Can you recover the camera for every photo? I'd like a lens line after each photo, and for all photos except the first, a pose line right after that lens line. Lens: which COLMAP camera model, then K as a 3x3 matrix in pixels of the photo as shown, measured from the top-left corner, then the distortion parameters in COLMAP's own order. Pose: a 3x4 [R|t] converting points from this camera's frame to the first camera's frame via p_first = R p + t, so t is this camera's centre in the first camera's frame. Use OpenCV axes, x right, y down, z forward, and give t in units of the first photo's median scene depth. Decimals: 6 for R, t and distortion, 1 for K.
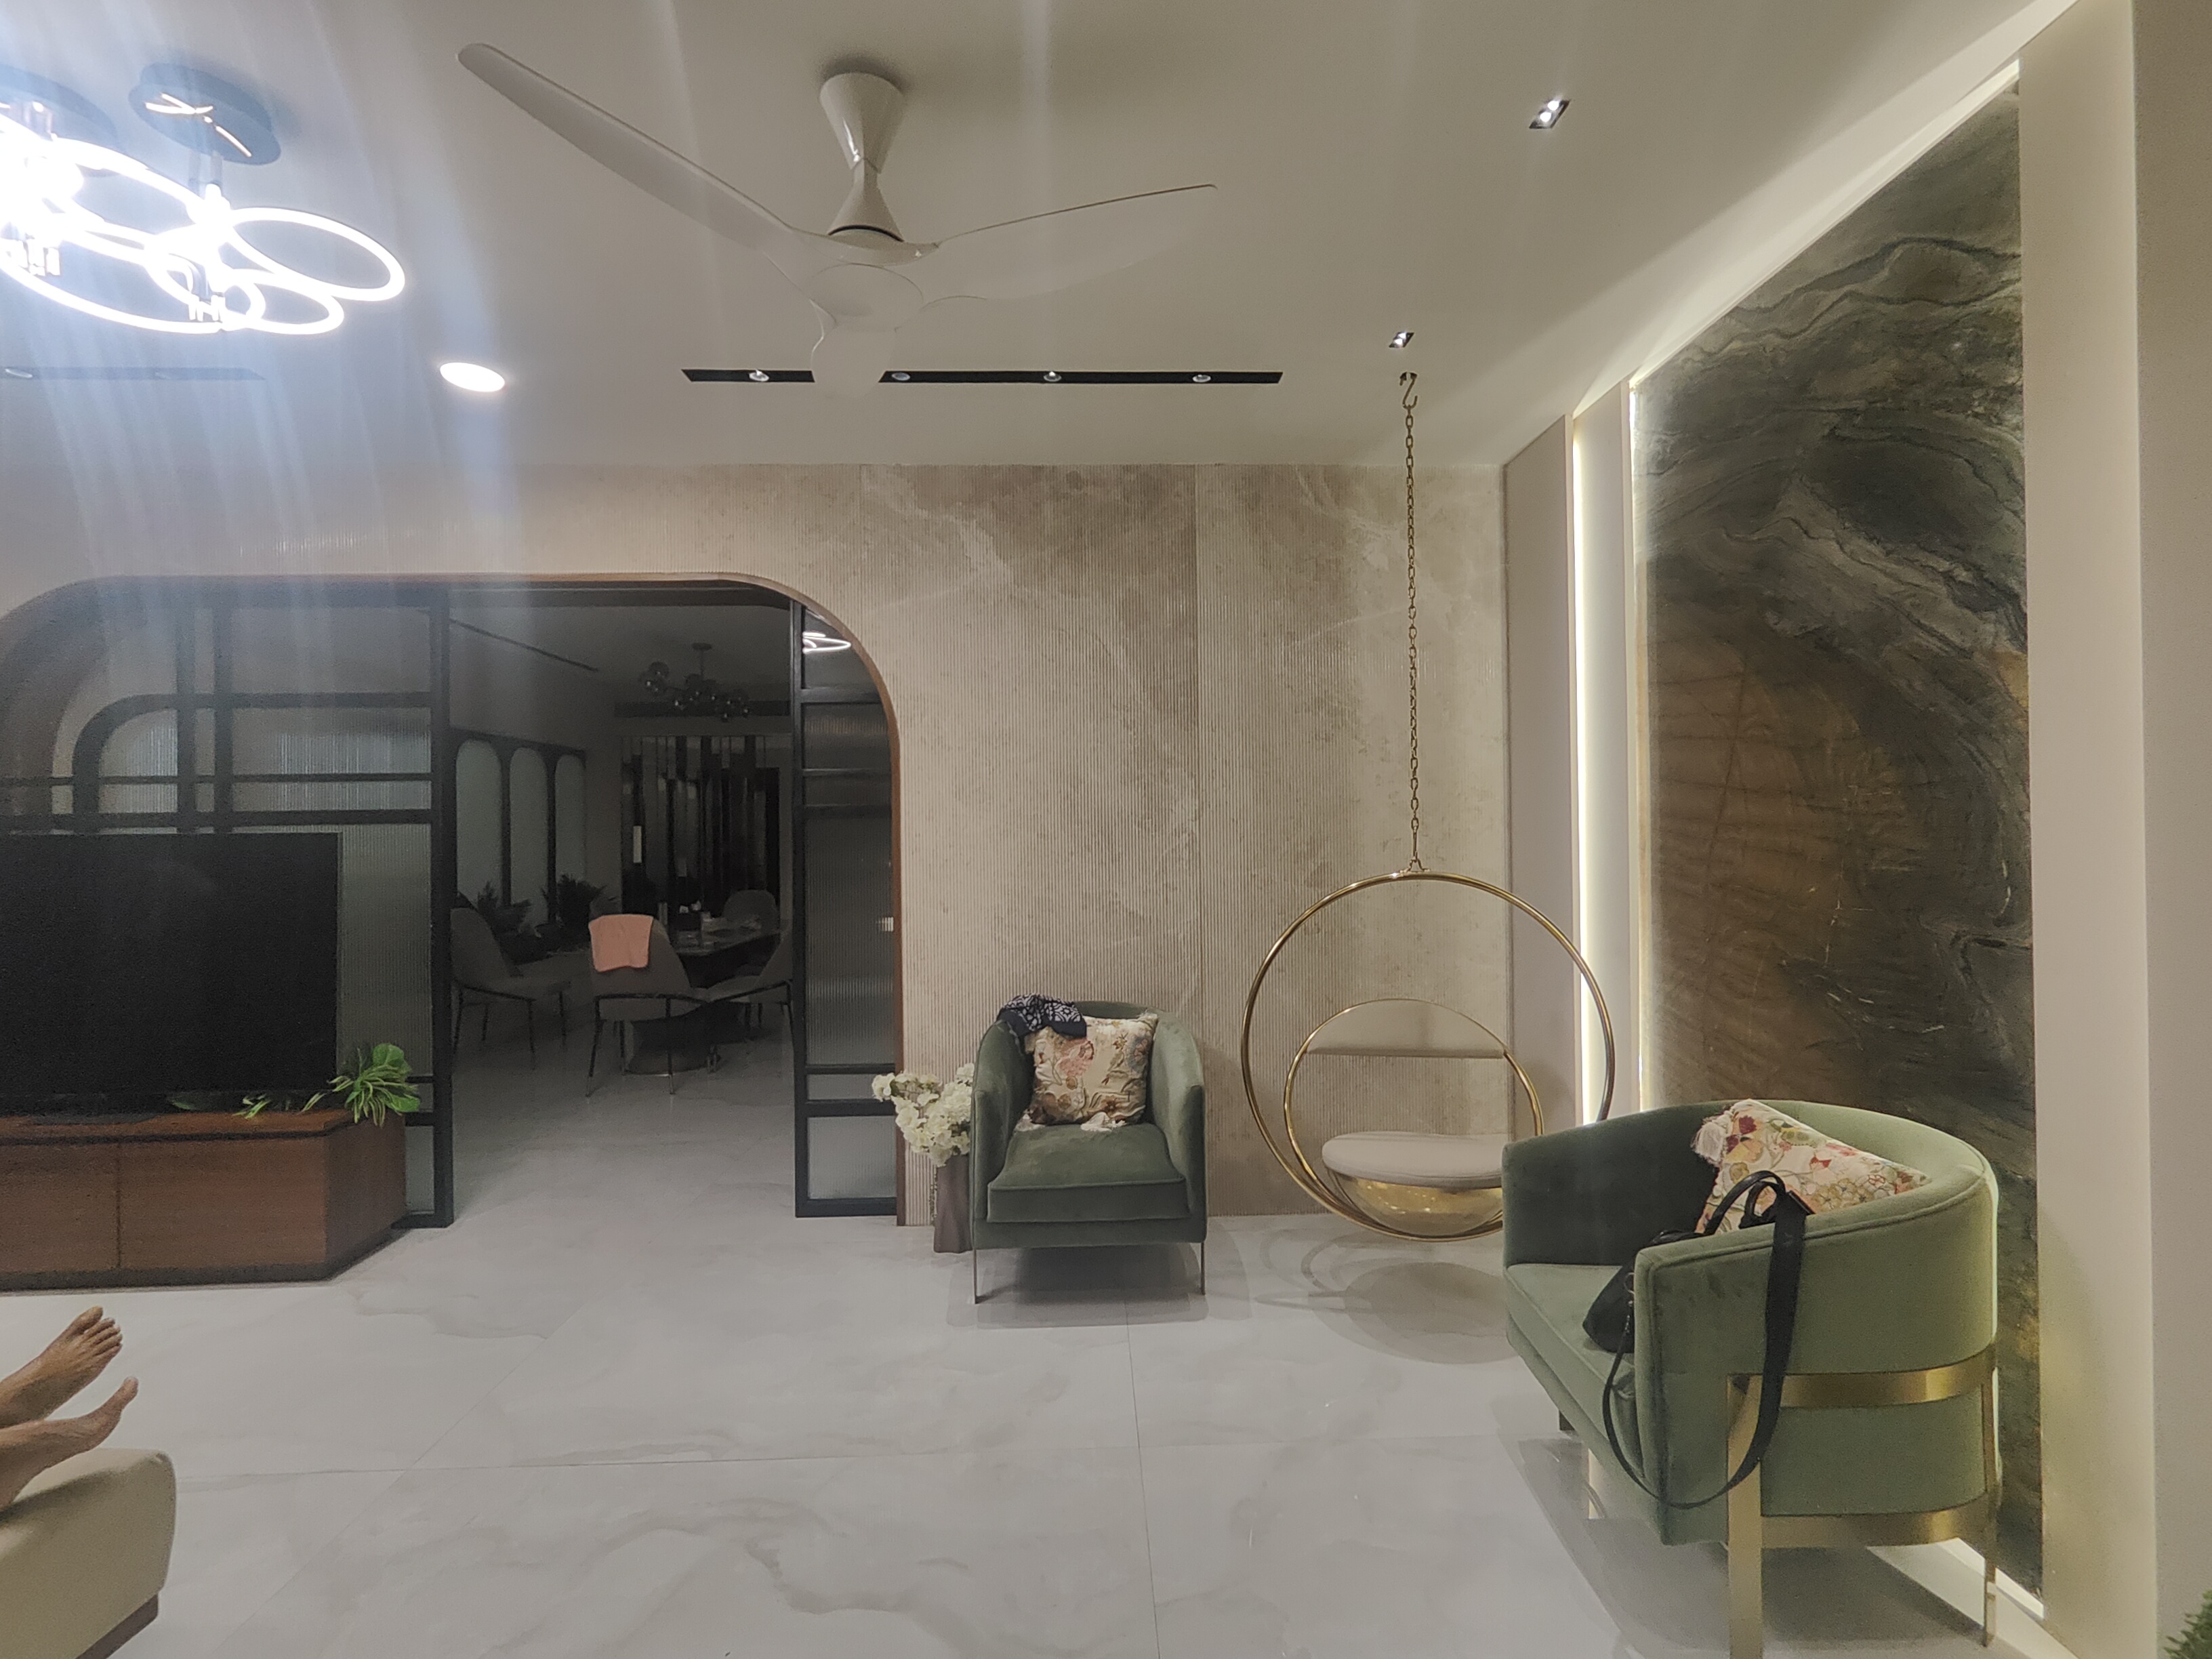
lens RADIAL K [[1014.9, 0, 1112.1], [0, 1014.9, 828.4], [0, 0, 1]] dist [-0.003392, 0.001608]
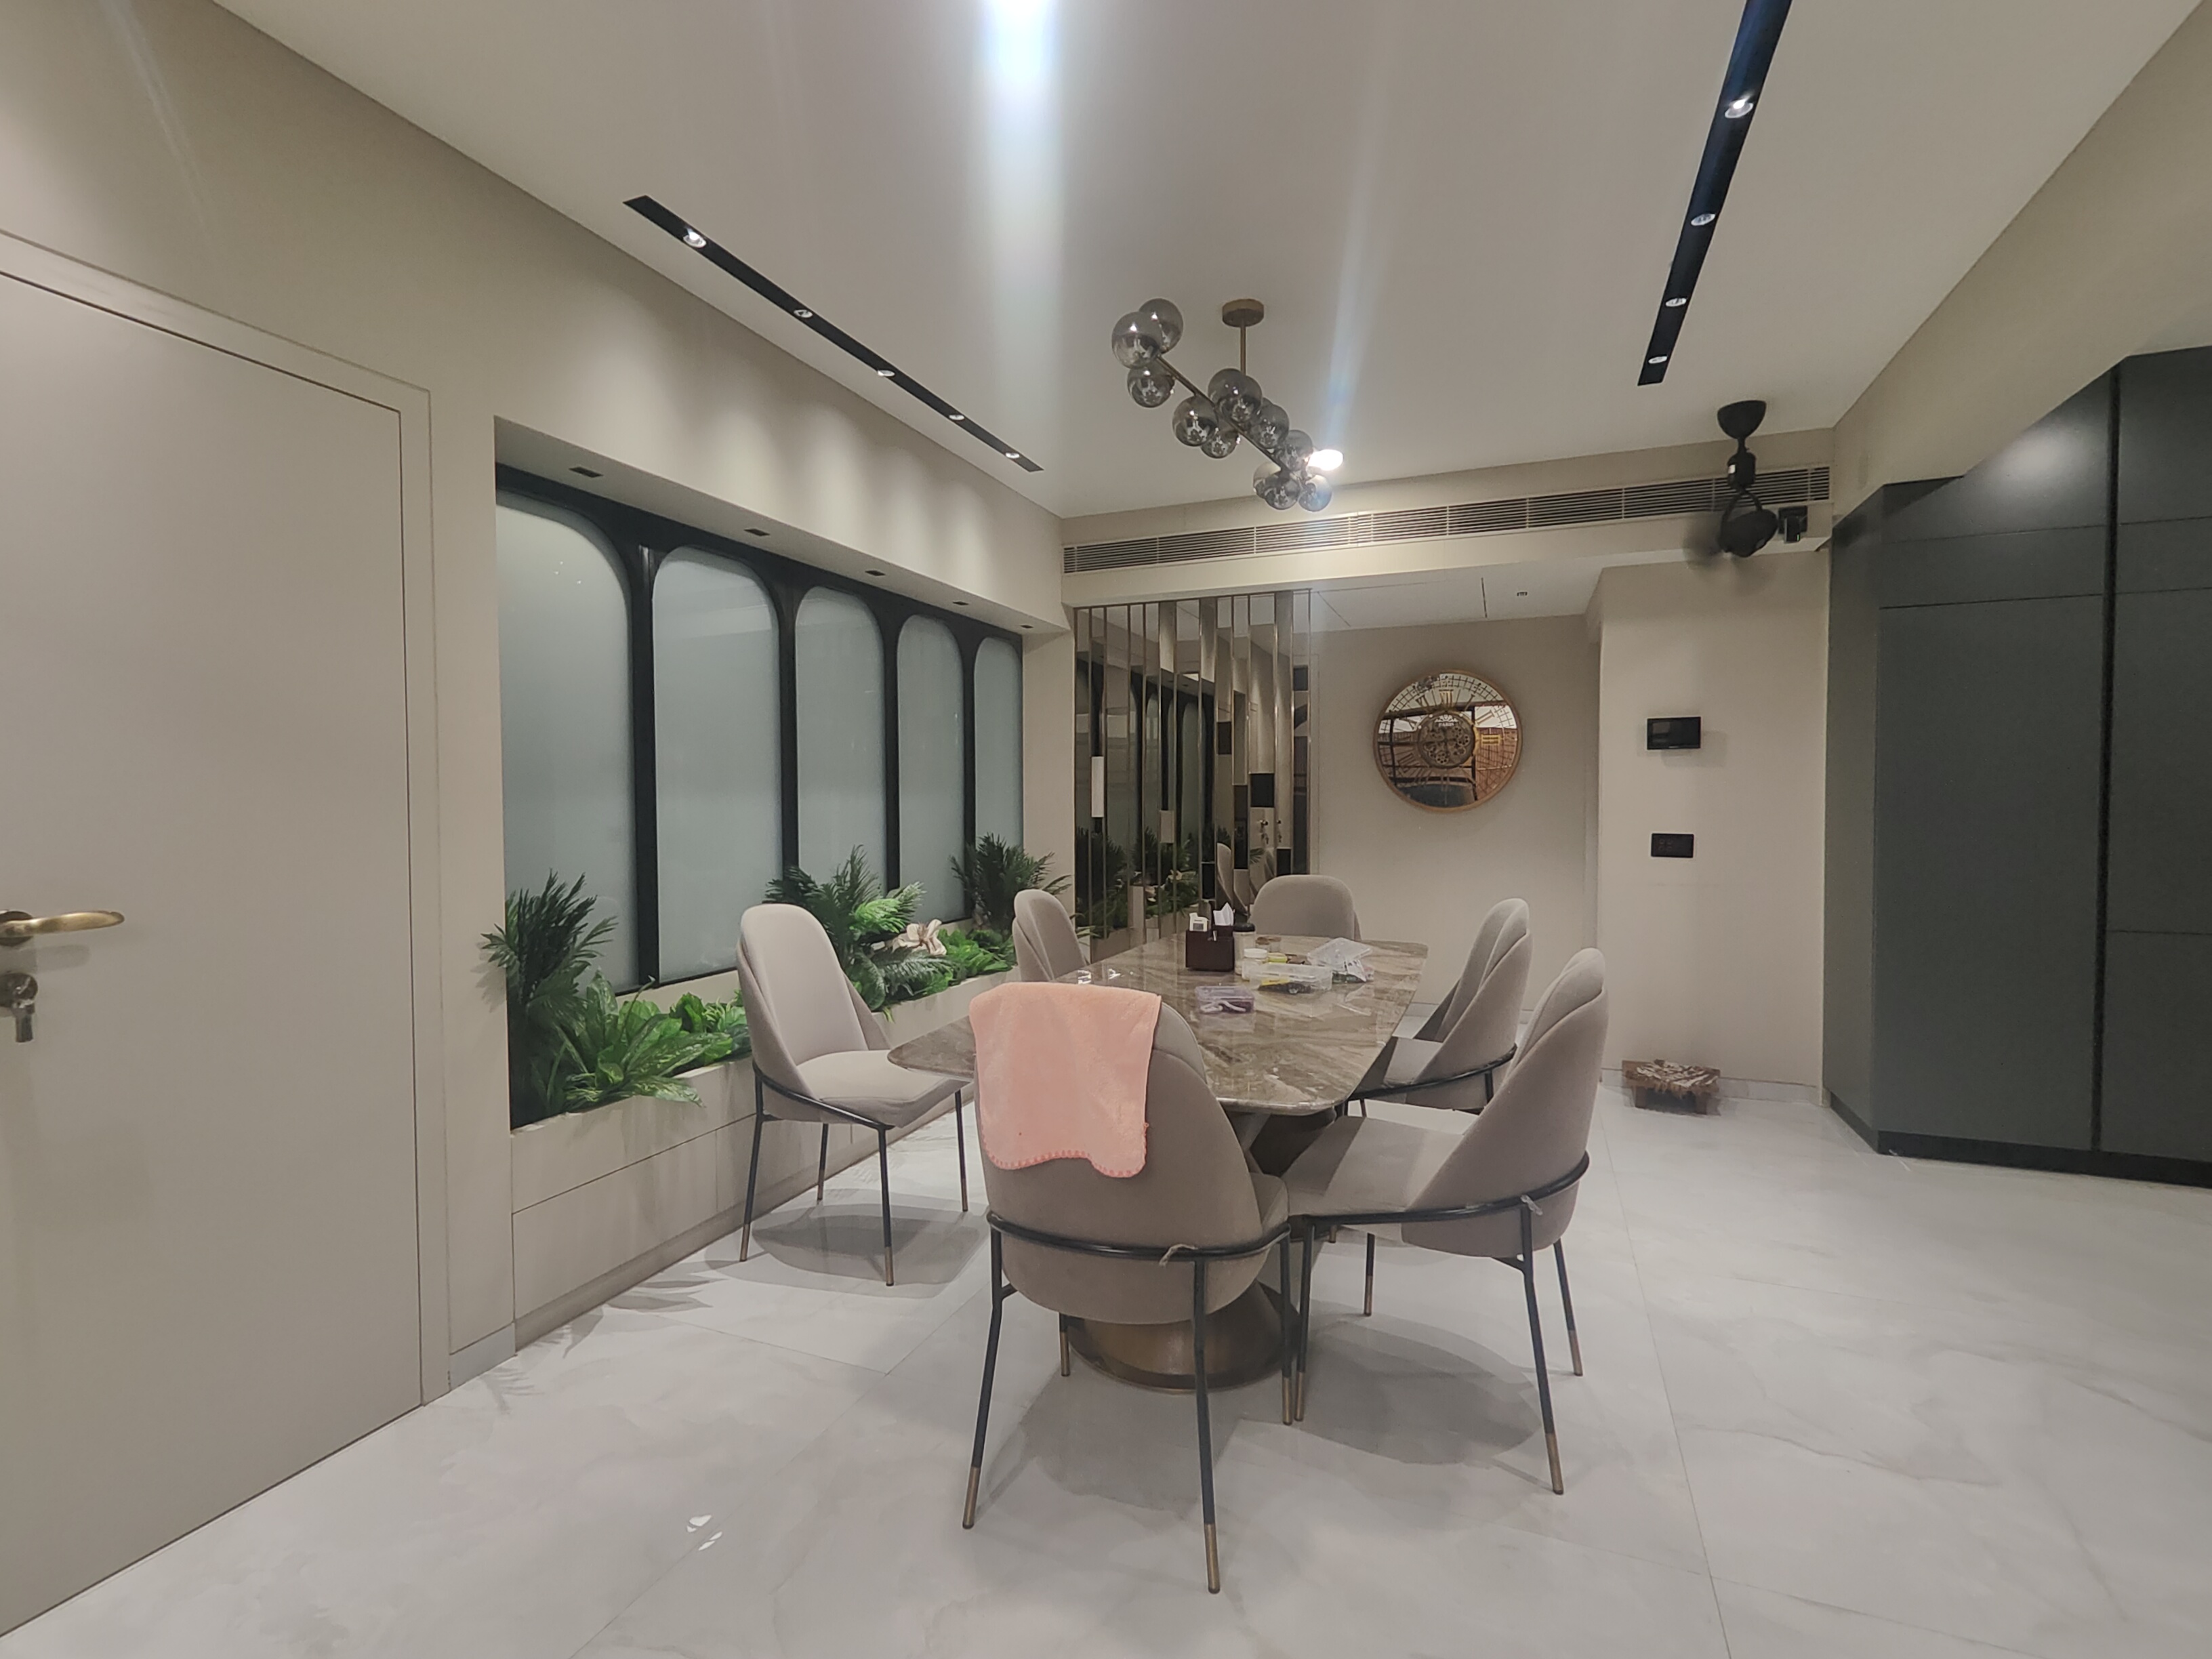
lens RADIAL K [[1014.9, 0, 1112.1], [0, 1014.9, 828.4], [0, 0, 1]] dist [-0.003392, 0.001608]
pose [[0.914299, 0.018406, -0.404622, -0.229098], [-0.005032, 0.999406, 0.034091, 0.020531], [0.405009, -0.029134, 0.913848, 0.480756]]
